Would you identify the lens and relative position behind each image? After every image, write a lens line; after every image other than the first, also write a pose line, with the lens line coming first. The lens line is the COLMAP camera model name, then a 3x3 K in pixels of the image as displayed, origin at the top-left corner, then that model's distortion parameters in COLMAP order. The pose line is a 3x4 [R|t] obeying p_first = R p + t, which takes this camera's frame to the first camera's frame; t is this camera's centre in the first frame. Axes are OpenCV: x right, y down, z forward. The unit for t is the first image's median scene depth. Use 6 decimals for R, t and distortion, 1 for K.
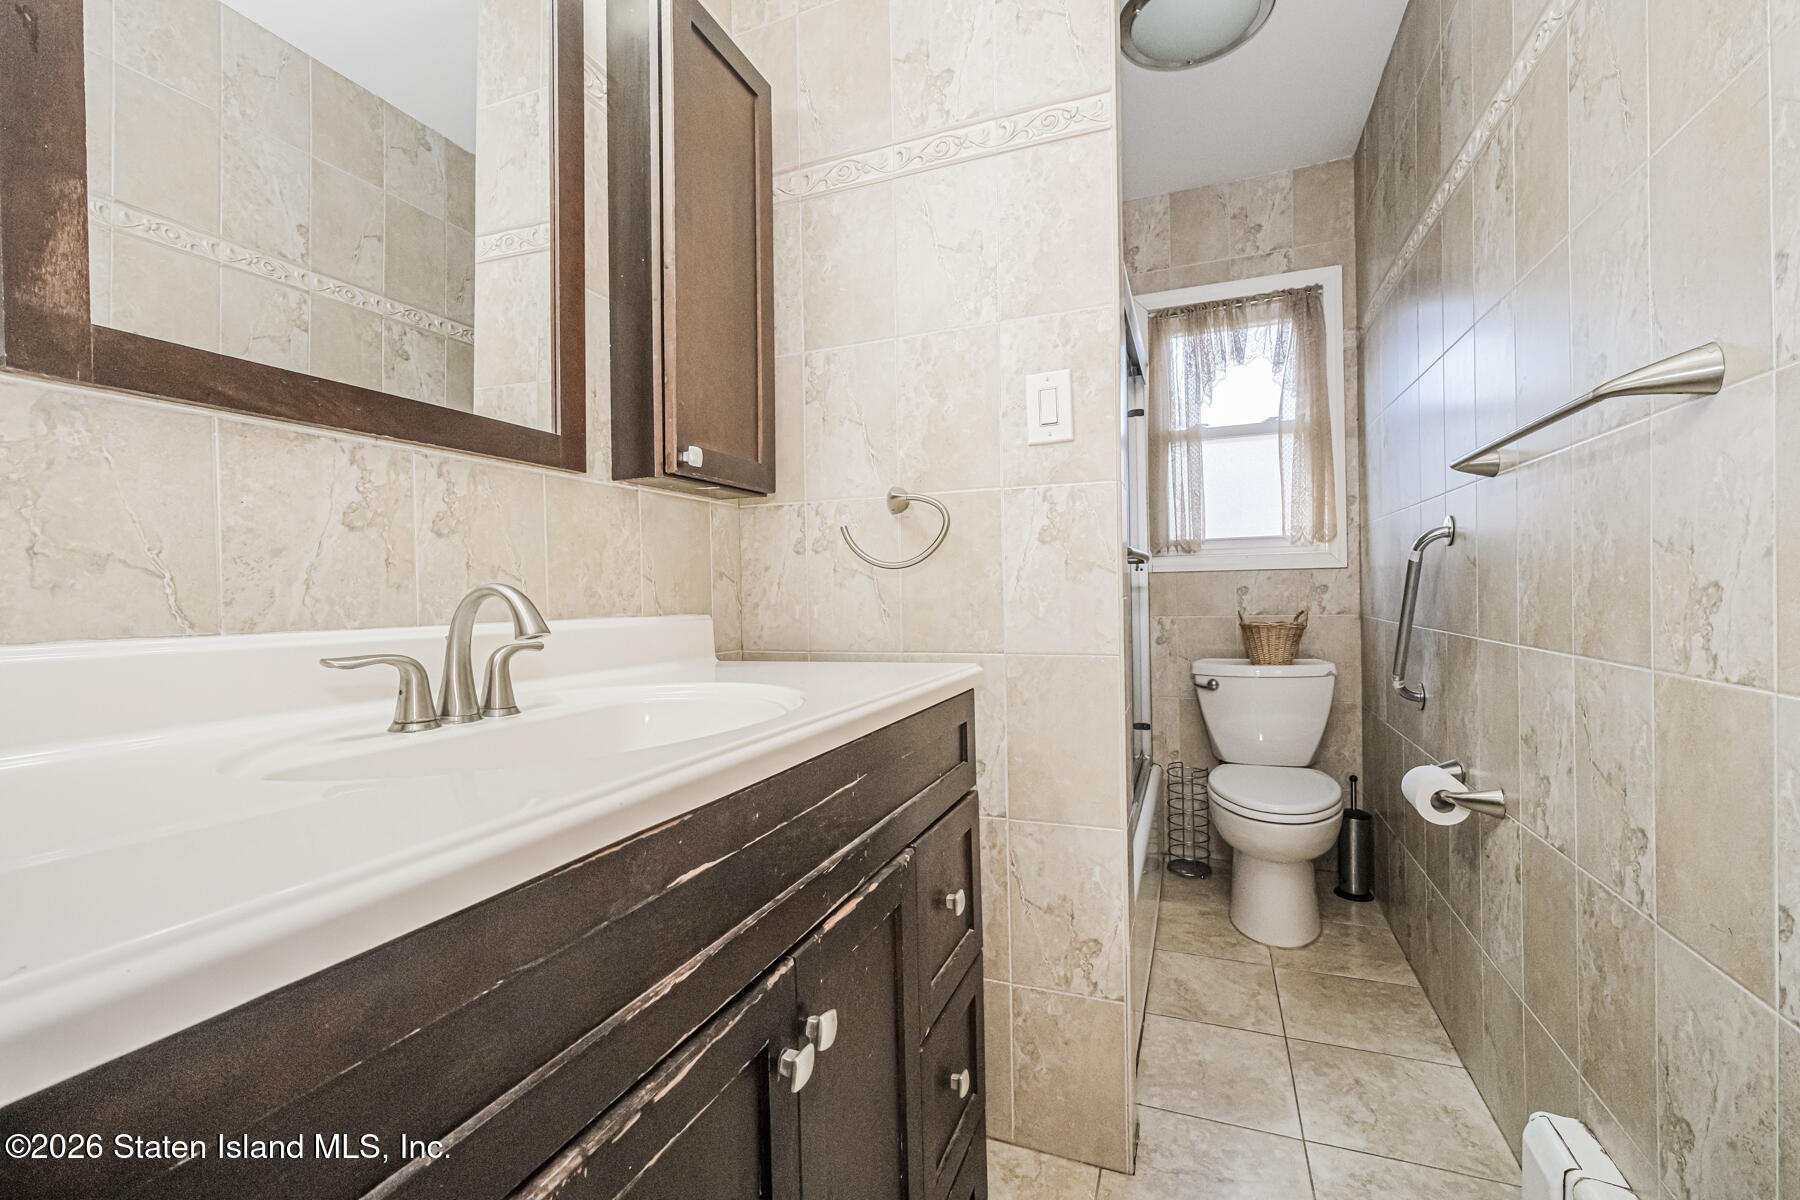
lens RADIAL K [[750.1, 0, 904.1], [0, 750.1, 595.1], [0, 0, 1]] dist [-0.002658, 0.000213]
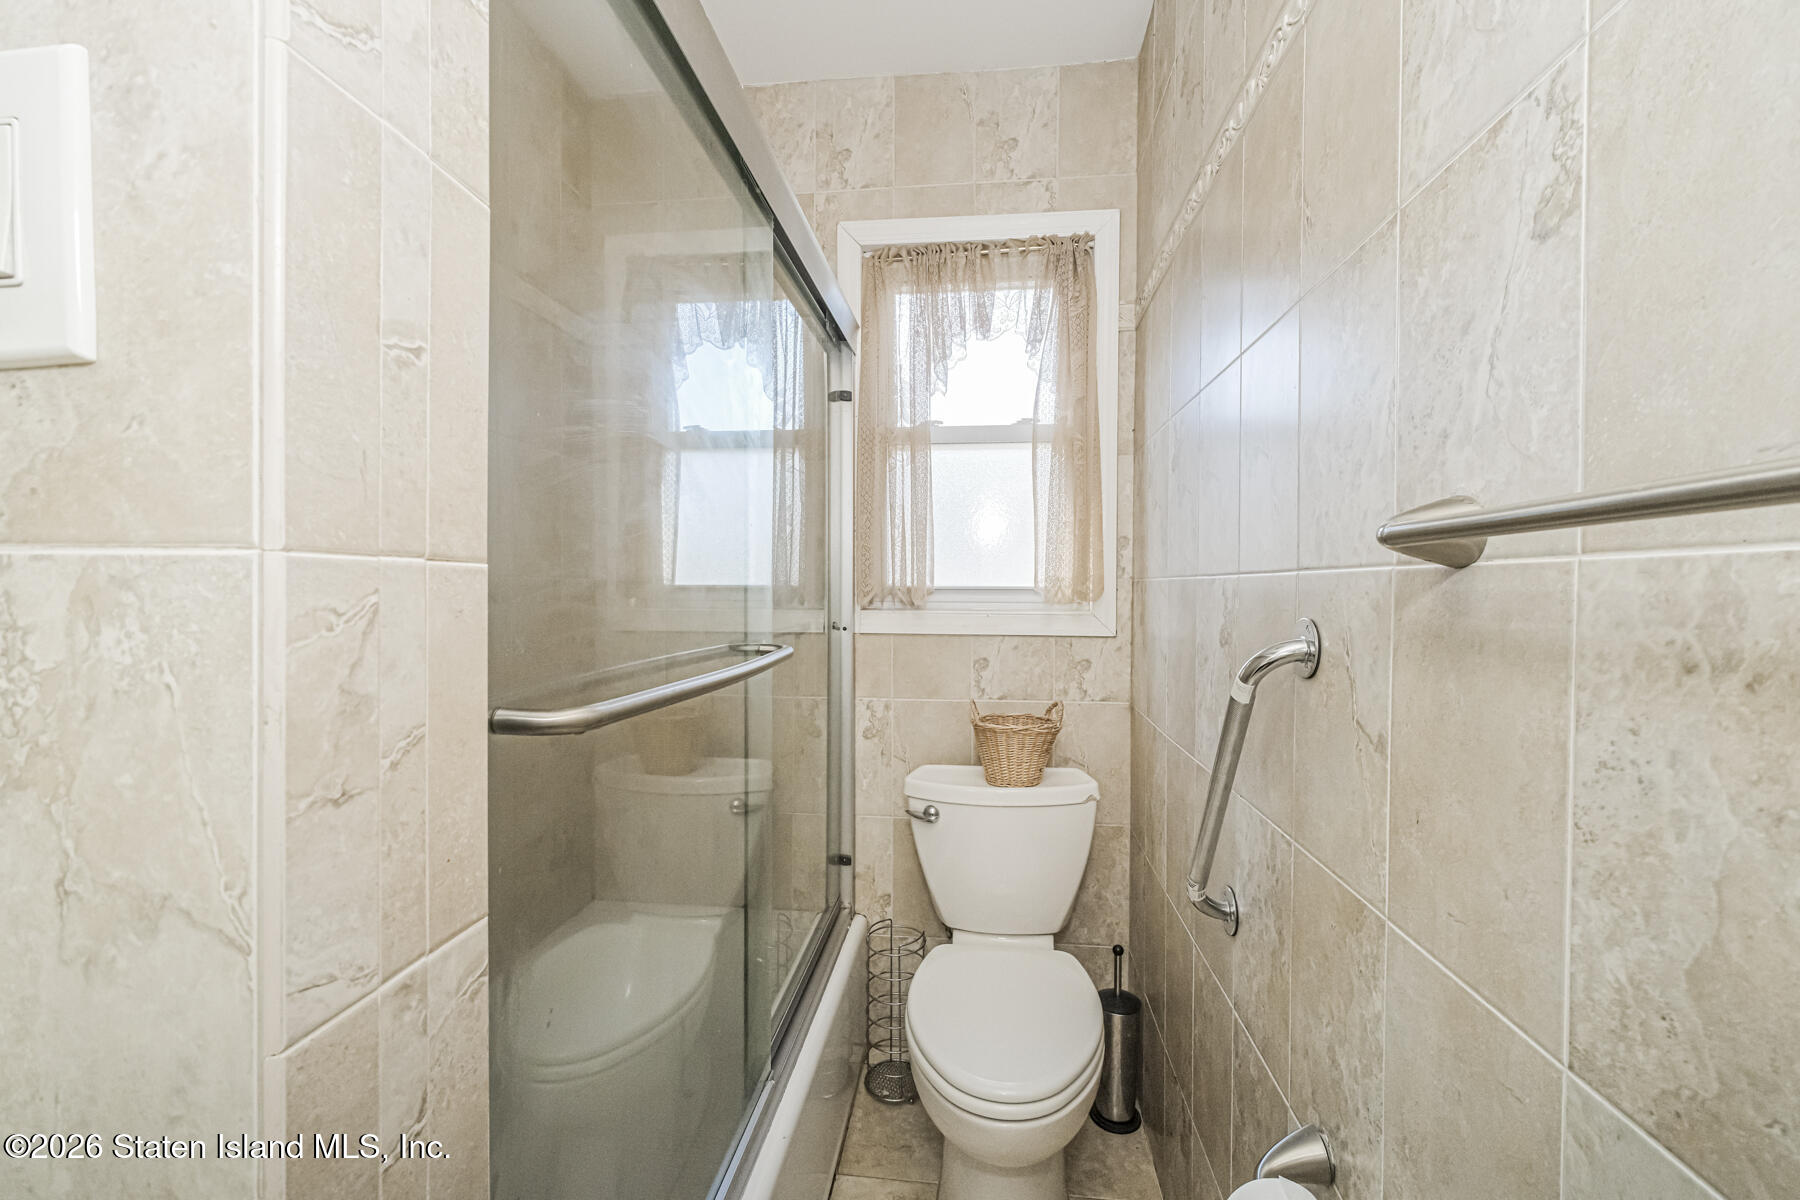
lens RADIAL K [[750.1, 0, 902.2], [0, 750.1, 597.1], [0, 0, 1]] dist [-0.002658, 0.000213]
pose [[0.965272, 0.020695, 0.260425, 0.204975], [-0.022022, 0.999755, 0.002176, -0.070786], [-0.260316, -0.007835, 0.965492, 0.358737]]
